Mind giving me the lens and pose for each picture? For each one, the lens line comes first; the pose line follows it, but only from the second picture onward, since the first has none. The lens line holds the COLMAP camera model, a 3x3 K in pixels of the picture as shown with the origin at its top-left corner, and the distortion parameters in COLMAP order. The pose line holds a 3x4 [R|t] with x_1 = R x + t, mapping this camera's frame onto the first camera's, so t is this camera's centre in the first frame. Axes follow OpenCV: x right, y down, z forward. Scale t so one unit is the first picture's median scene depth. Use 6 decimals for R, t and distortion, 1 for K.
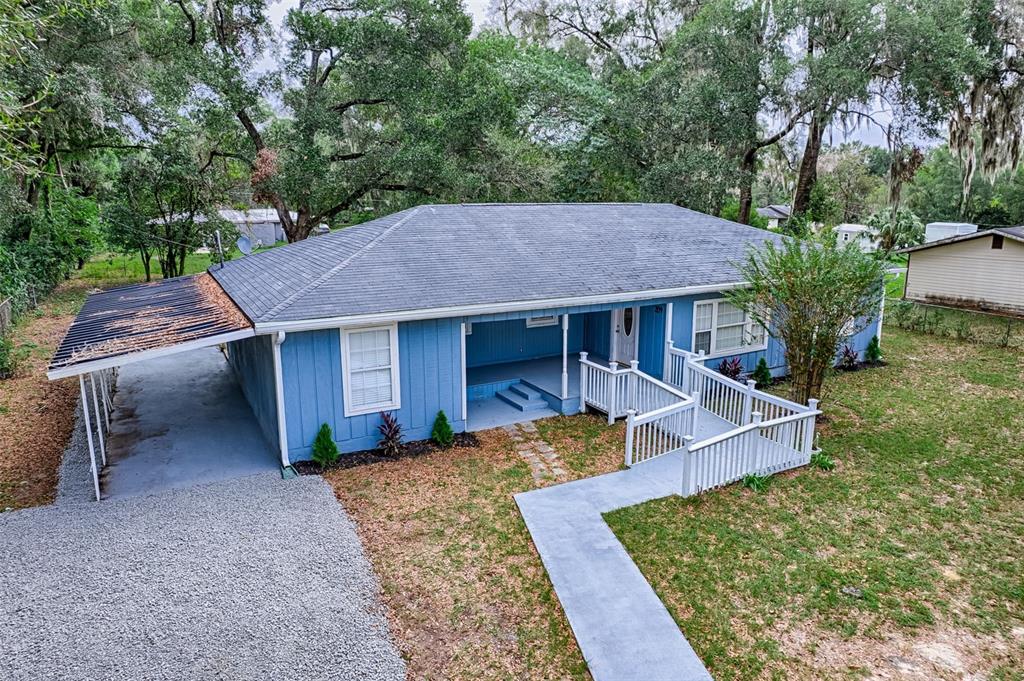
lens RADIAL K [[704.1, 0, 513.8], [0, 704.1, 314.7], [0, 0, 1]] dist [-0.071906, 0.066722]
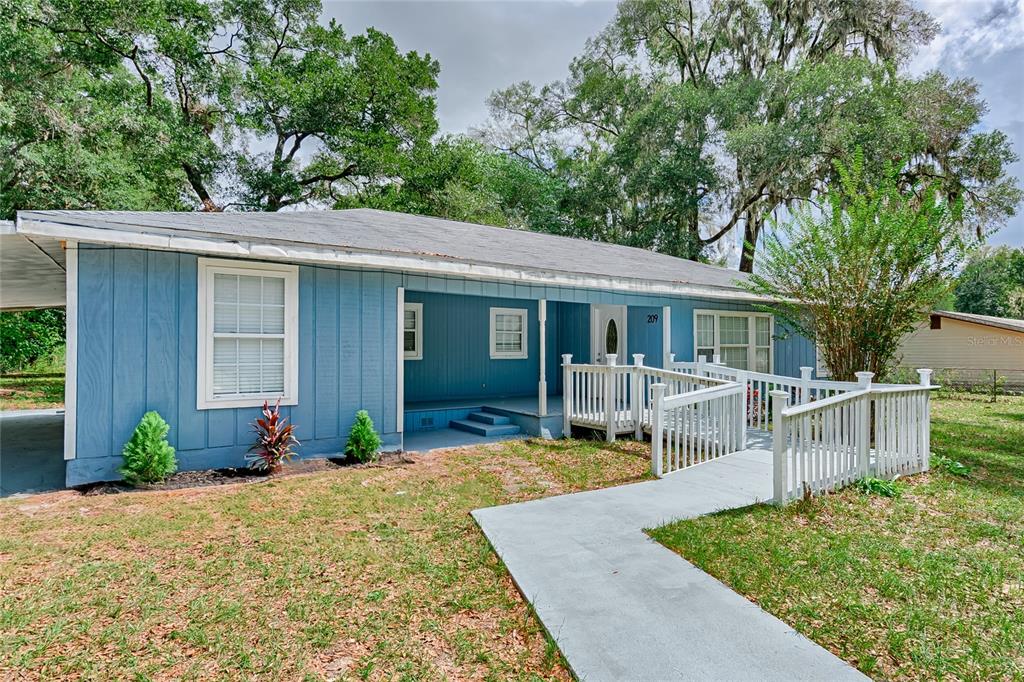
lens RADIAL K [[569.1, 0, 528.3], [0, 569.1, 331.1], [0, 0, 1]] dist [-0.007506, 0.000375]
pose [[0.995975, 0.004375, 0.089520, 0.003719], [0.015146, 0.976228, -0.216215, 0.196552], [-0.088338, 0.216701, 0.972233, 0.489702]]
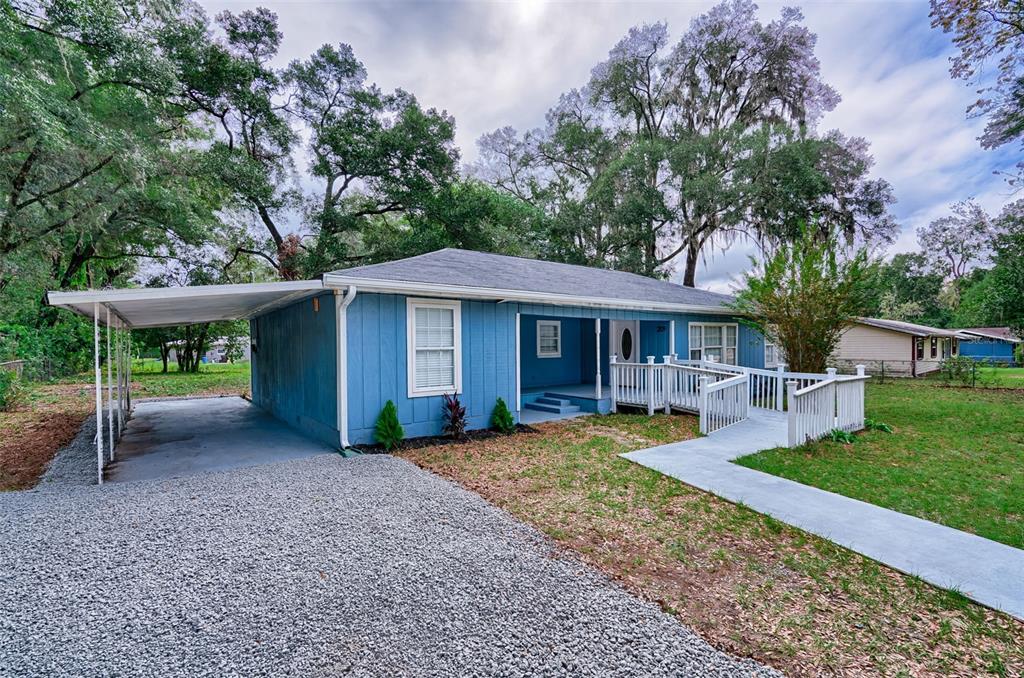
lens RADIAL K [[485.3, 0, 512.0], [0, 485.3, 339.0], [0, 0, 1]] dist [-0.006448, 0.000016]
pose [[0.988958, -0.005326, 0.148103, -0.205507], [0.033974, 0.980887, -0.191587, 0.204341], [-0.144252, 0.194503, 0.970237, 0.345069]]
